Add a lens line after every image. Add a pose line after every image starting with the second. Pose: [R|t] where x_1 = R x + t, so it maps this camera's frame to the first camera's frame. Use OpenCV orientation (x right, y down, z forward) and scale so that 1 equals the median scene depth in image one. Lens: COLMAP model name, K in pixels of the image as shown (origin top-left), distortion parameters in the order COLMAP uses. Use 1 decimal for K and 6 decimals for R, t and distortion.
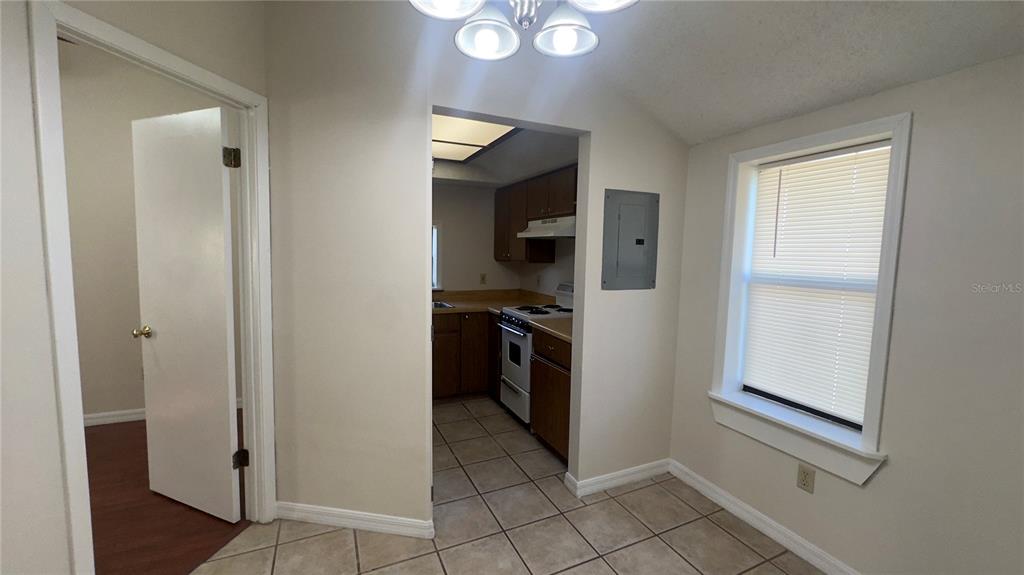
lens RADIAL K [[409.3, 0, 512.6], [0, 409.3, 286.9], [0, 0, 1]] dist [0.000507, 0.000125]
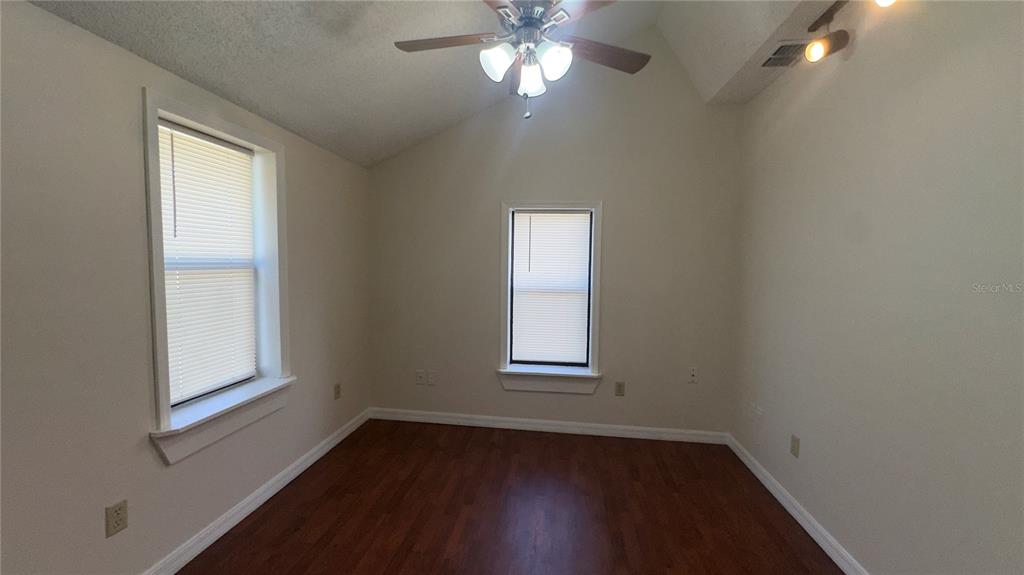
lens RADIAL K [[409.3, 0, 508.4], [0, 409.3, 287.2], [0, 0, 1]] dist [0.000507, 0.000125]
pose [[0.545742, -0.056110, 0.836072, -0.723114], [0.073426, 0.997120, 0.018989, -0.051069], [-0.834730, 0.051026, 0.548291, 0.229953]]
